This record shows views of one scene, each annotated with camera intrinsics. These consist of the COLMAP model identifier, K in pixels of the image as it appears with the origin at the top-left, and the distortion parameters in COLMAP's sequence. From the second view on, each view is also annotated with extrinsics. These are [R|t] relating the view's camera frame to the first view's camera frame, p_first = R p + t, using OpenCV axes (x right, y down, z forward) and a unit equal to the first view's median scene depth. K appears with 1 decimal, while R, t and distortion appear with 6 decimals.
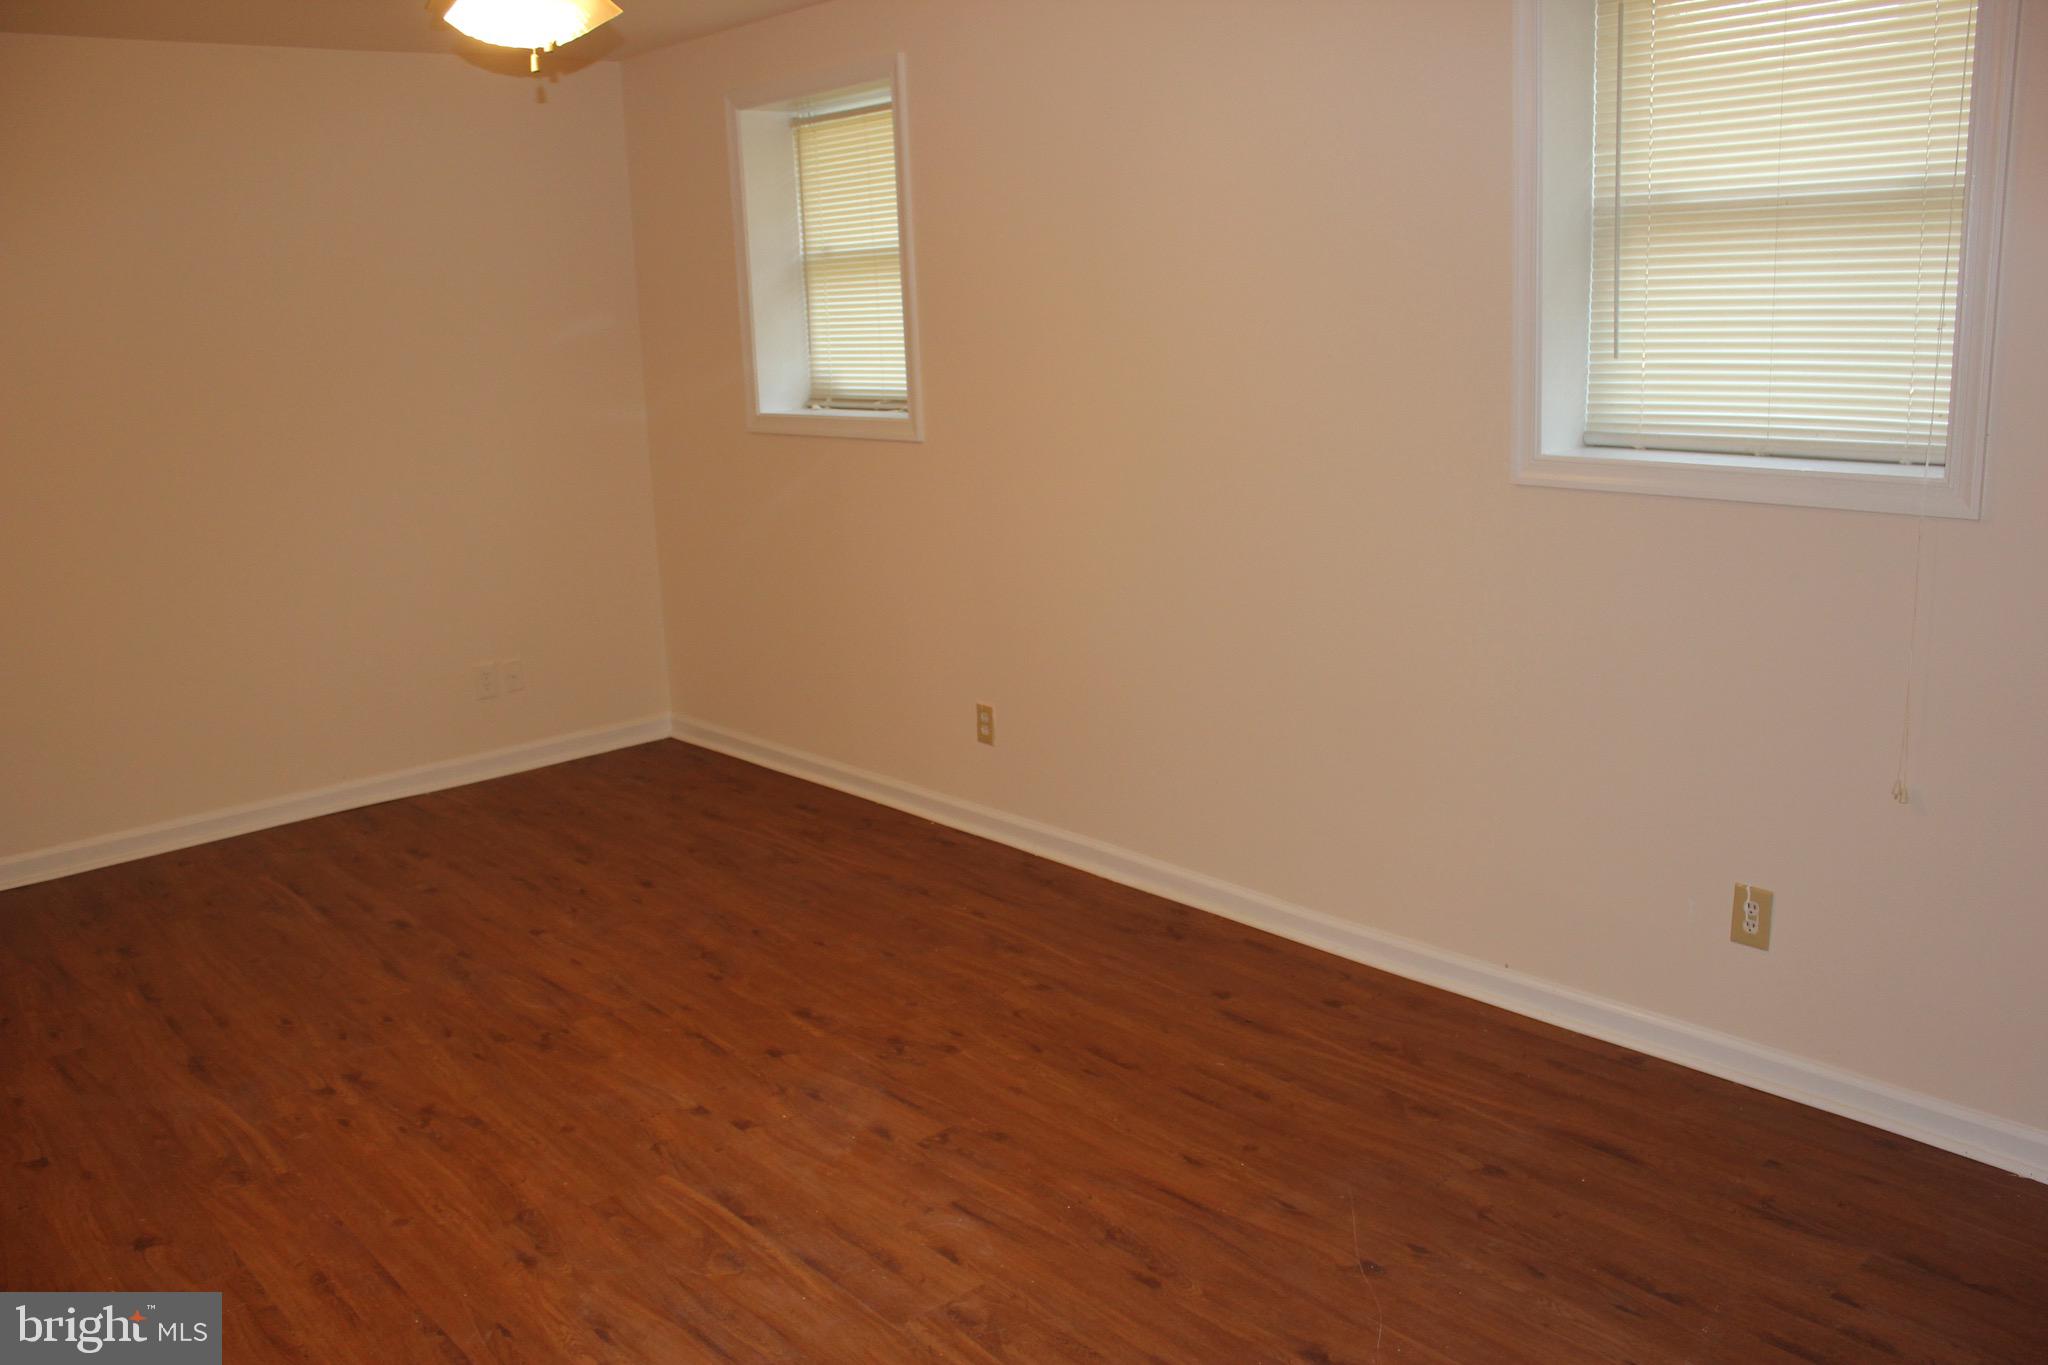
lens RADIAL K [[1705.0, 0, 1021.5], [0, 1705.0, 688.7], [0, 0, 1]] dist [-0.136917, 0.091242]
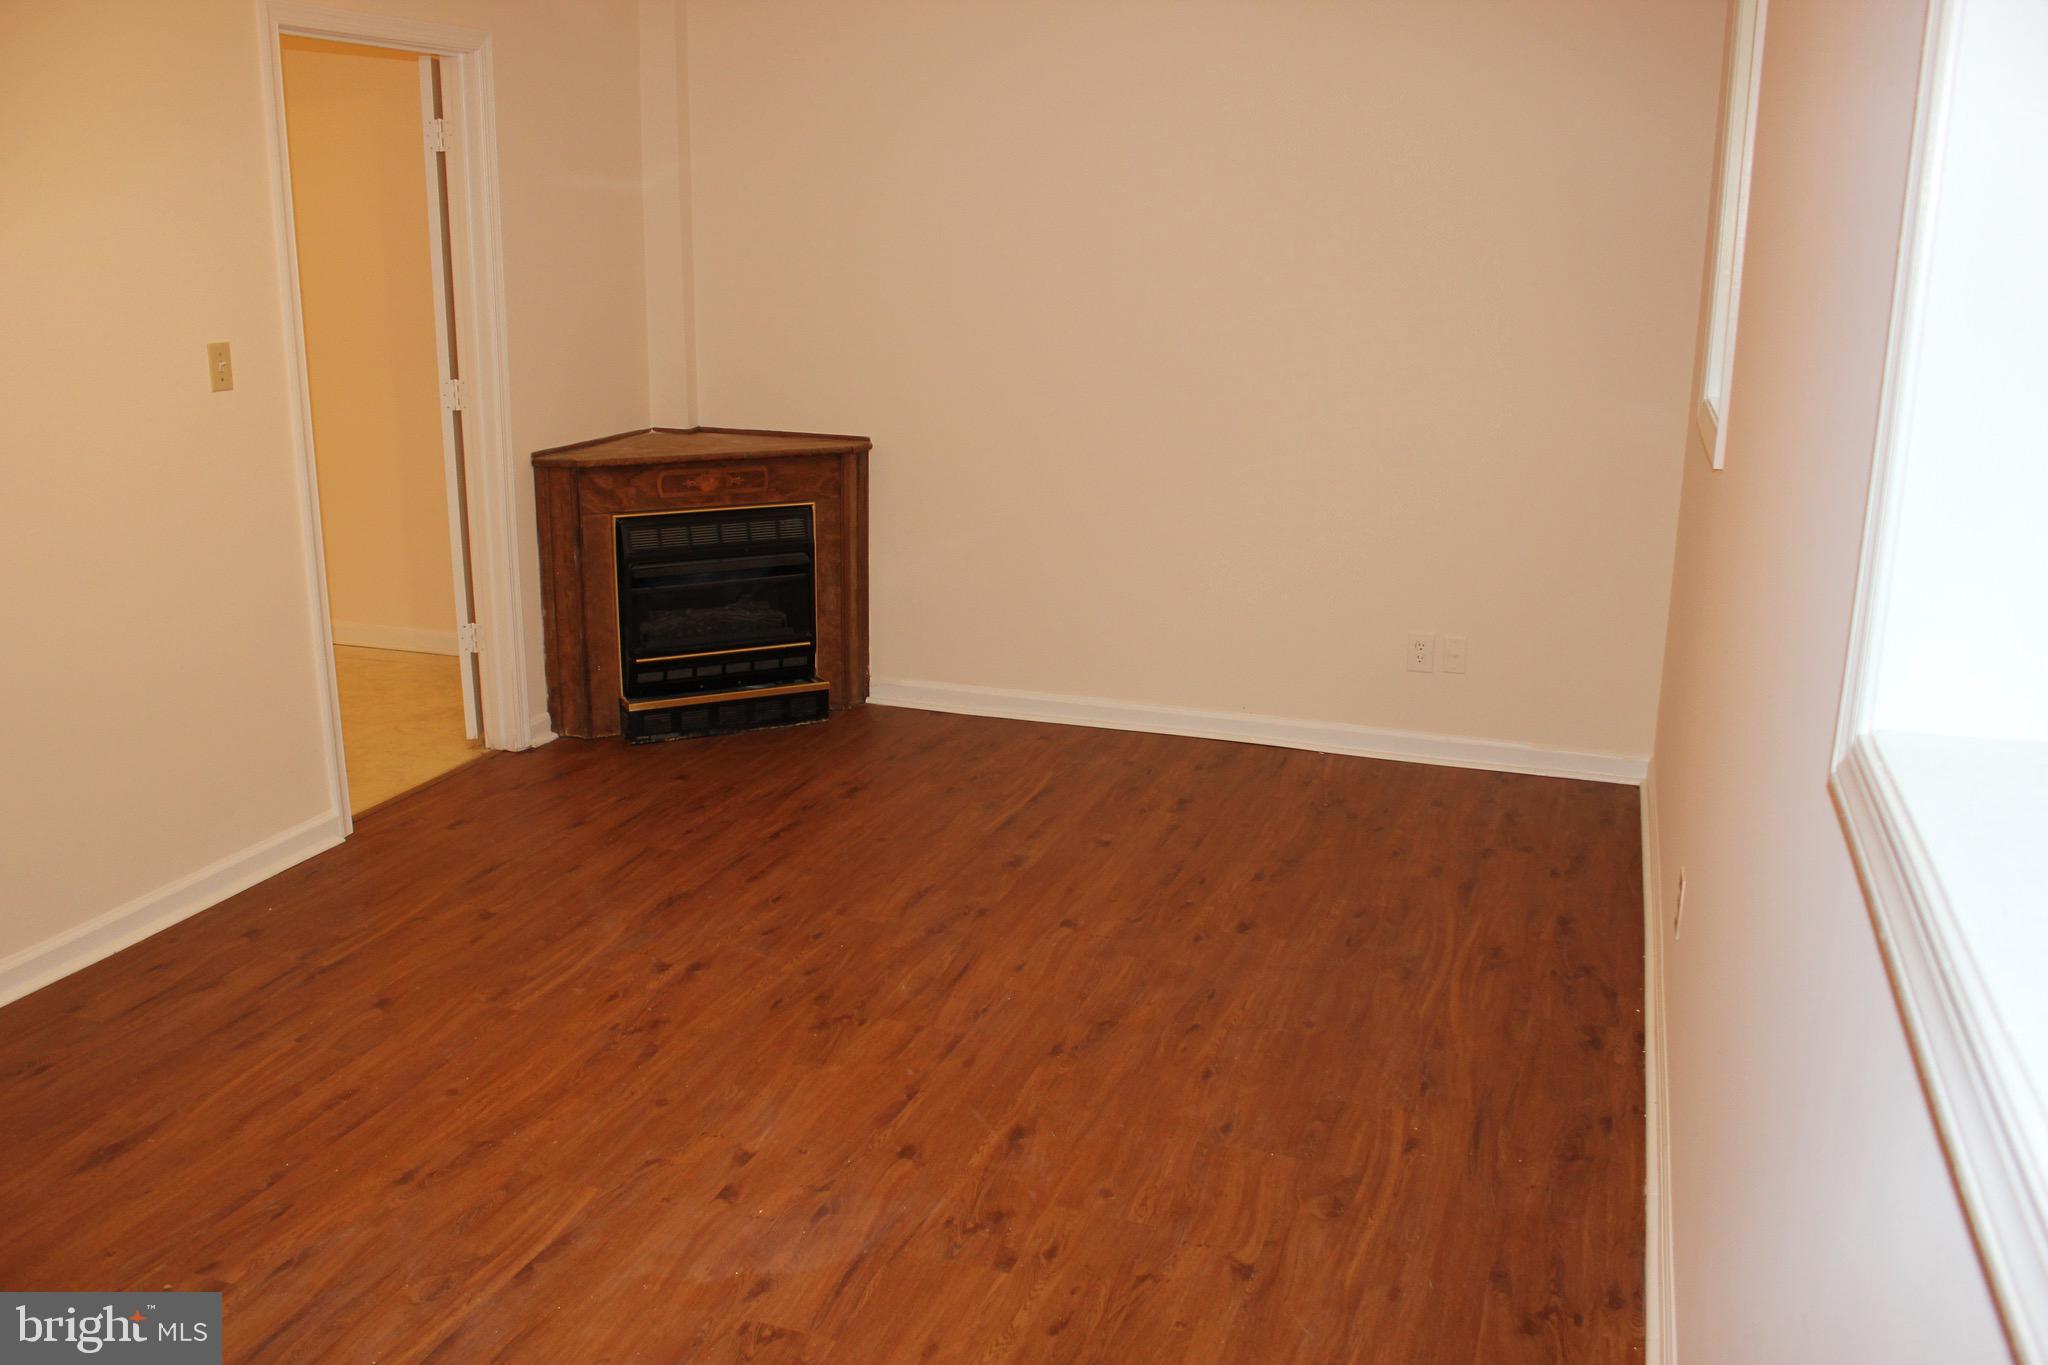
lens RADIAL K [[1705.0, 0, 1025.8], [0, 1705.0, 673.2], [0, 0, 1]] dist [-0.136917, 0.091242]
pose [[0.493398, 0.269386, -0.827036, 0.474794], [-0.227771, 0.957667, 0.176051, -0.157138], [0.839451, 0.101512, 0.533870, 0.559471]]
